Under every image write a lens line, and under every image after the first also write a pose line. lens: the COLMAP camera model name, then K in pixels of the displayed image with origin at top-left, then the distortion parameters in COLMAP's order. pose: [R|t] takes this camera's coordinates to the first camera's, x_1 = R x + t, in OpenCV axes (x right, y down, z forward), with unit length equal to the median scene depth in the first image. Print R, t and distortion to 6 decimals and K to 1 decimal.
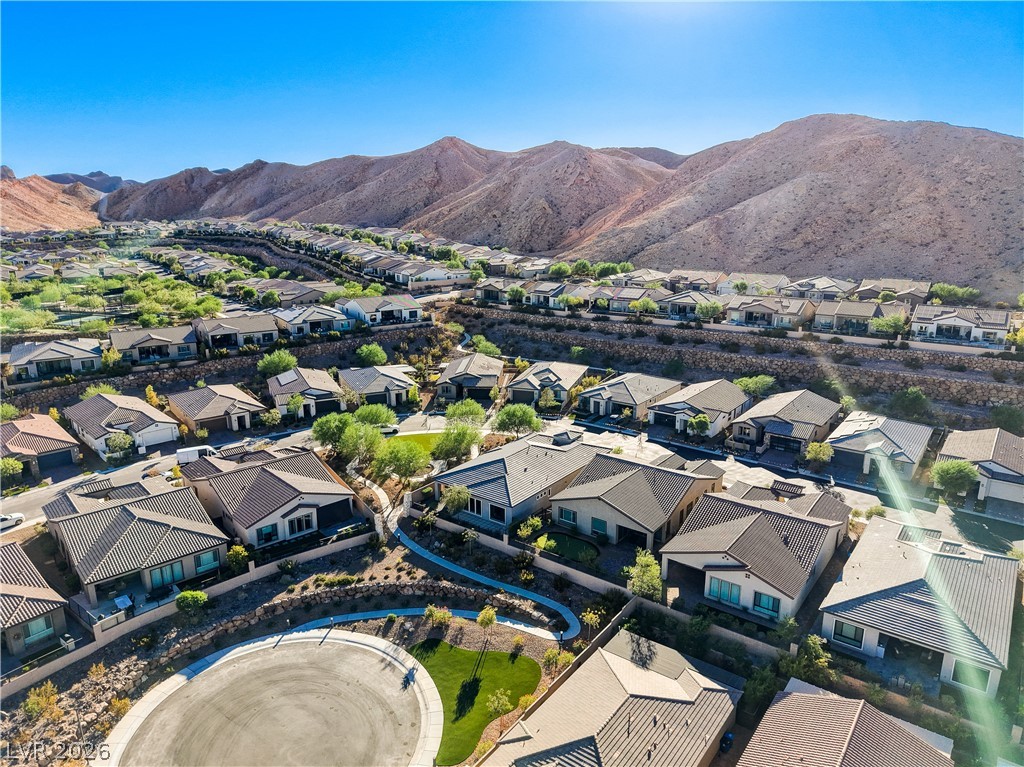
lens RADIAL K [[690.8, 0, 509.6], [0, 690.8, 386.7], [0, 0, 1]] dist [0.036025, -0.044480]
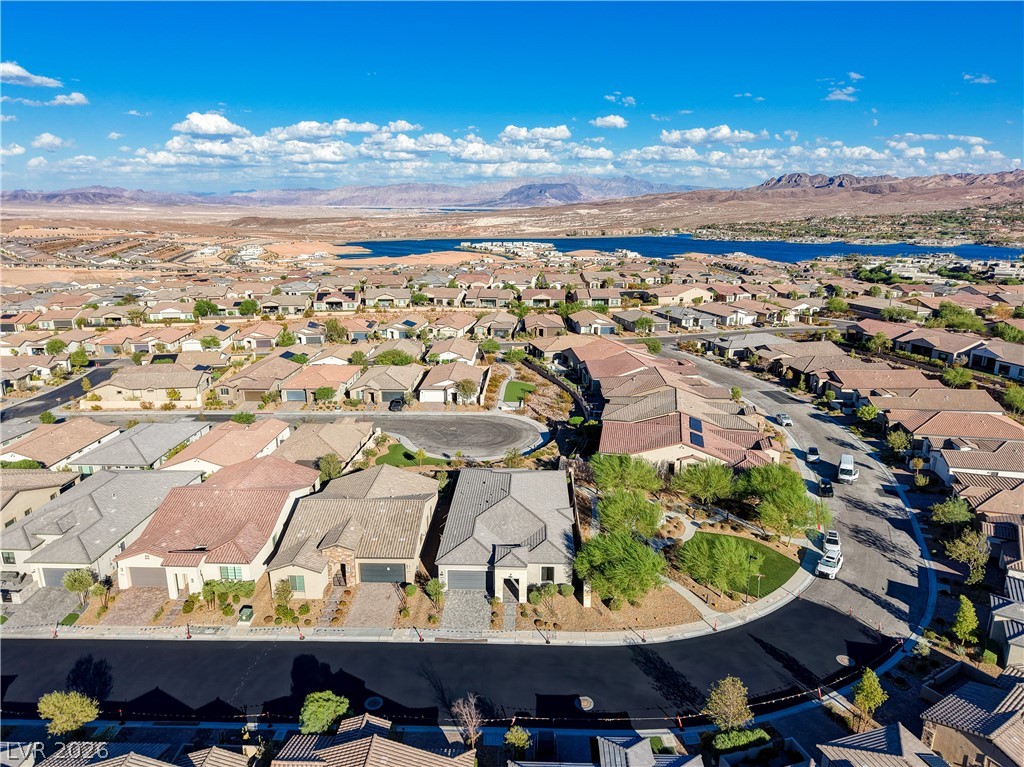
lens RADIAL K [[684.9, 0, 509.7], [0, 684.9, 390.4], [0, 0, 1]] dist [0.035557, -0.043430]
pose [[-0.819747, 0.157116, -0.550754, 0.283836], [-0.147388, 0.871375, 0.467956, -0.248036], [0.553436, 0.464780, -0.691150, 0.934979]]
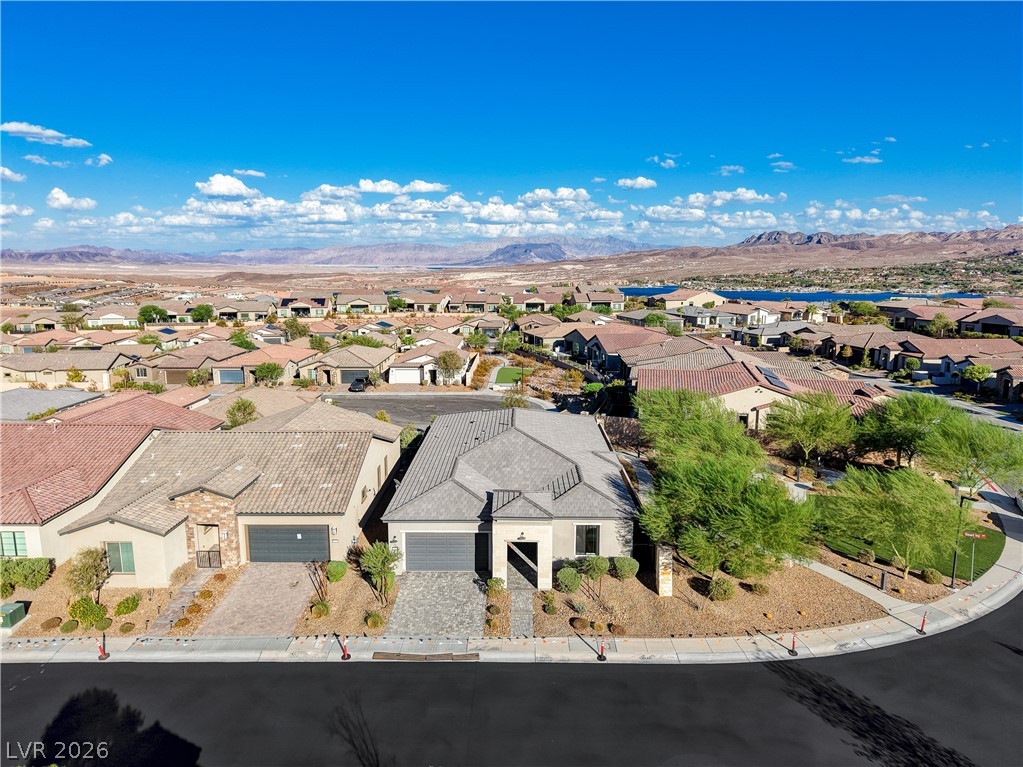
lens RADIAL K [[684.2, 0, 509.2], [0, 684.2, 390.4], [0, 0, 1]] dist [0.035557, -0.043430]
pose [[-0.808169, 0.113505, -0.577910, 0.195349], [-0.151265, 0.908333, 0.389937, -0.079459], [0.569194, 0.402552, -0.716916, 0.834426]]
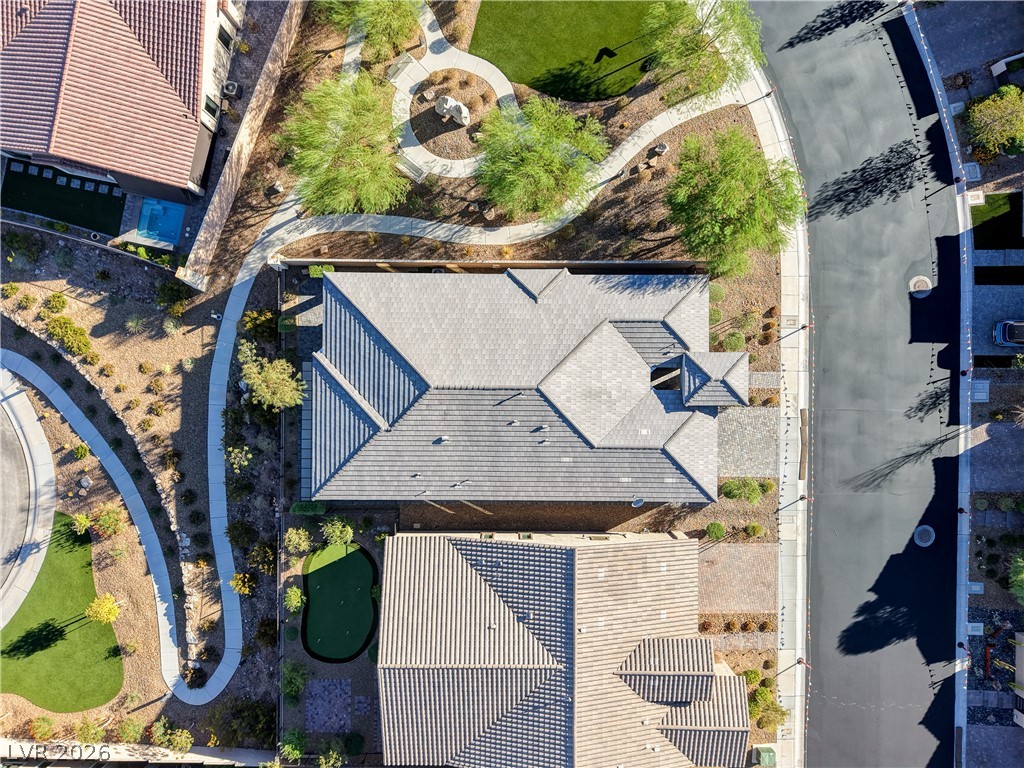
lens RADIAL K [[684.9, 0, 509.7], [0, 684.9, 390.9], [0, 0, 1]] dist [0.035557, -0.043430]
pose [[0.600005, 0.799923, 0.010817, 0.011504], [-0.216310, 0.149202, 0.964857, -0.190706], [0.770197, -0.581259, 0.262554, 0.548197]]
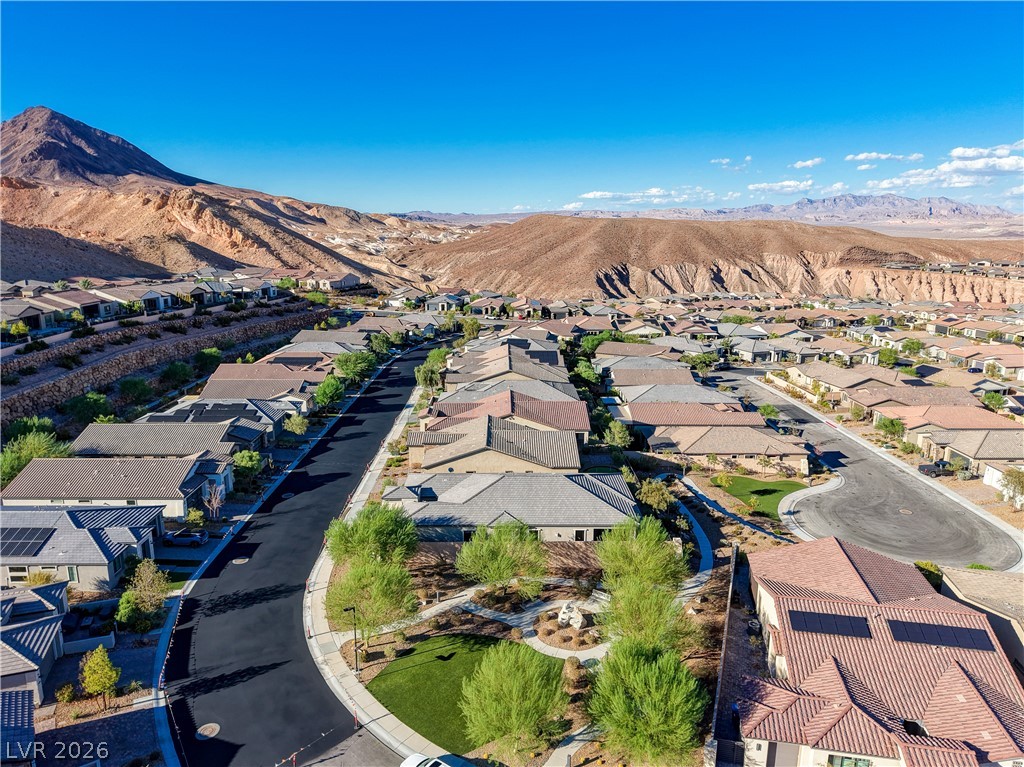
lens RADIAL K [[690.8, 0, 509.6], [0, 690.8, 386.7], [0, 0, 1]] dist [0.036025, -0.044480]
pose [[-0.610384, -0.179380, 0.771527, -0.333745], [0.206323, 0.904394, 0.373501, -0.176572], [-0.764763, 0.387162, -0.515017, 0.840120]]
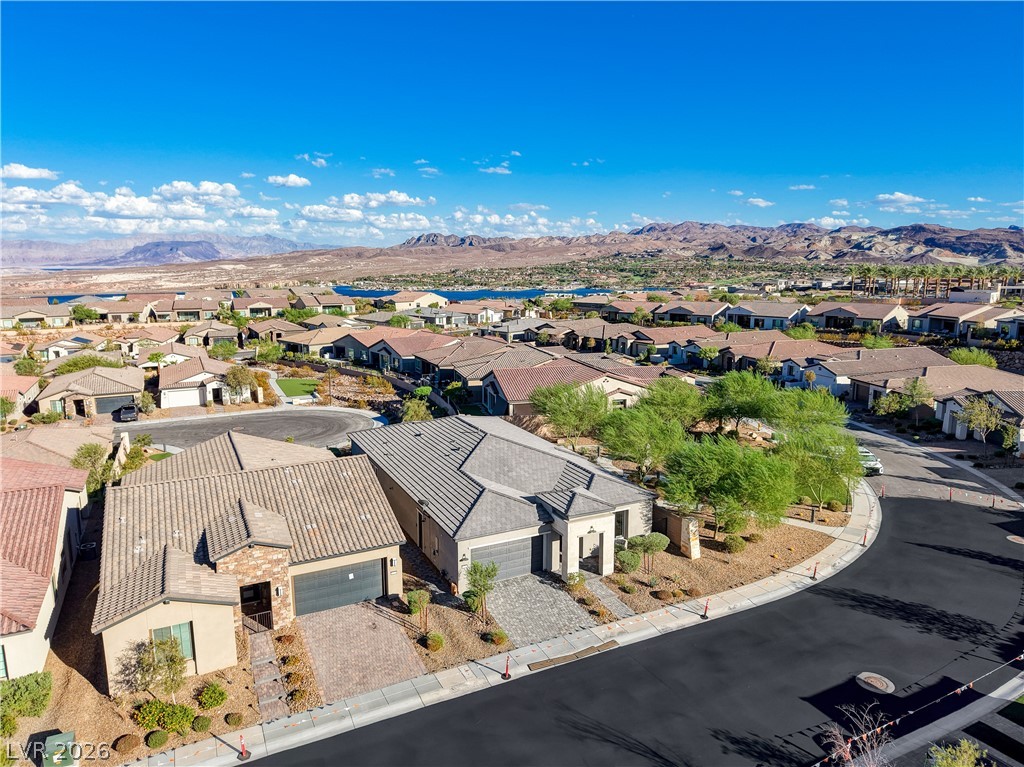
lens RADIAL K [[684.9, 0, 509.7], [0, 684.9, 390.4], [0, 0, 1]] dist [0.035557, -0.043430]
pose [[-0.448967, 0.171468, -0.876942, 0.286074], [-0.230452, 0.925994, 0.299043, -0.060454], [0.863320, 0.336353, -0.376226, 0.743846]]
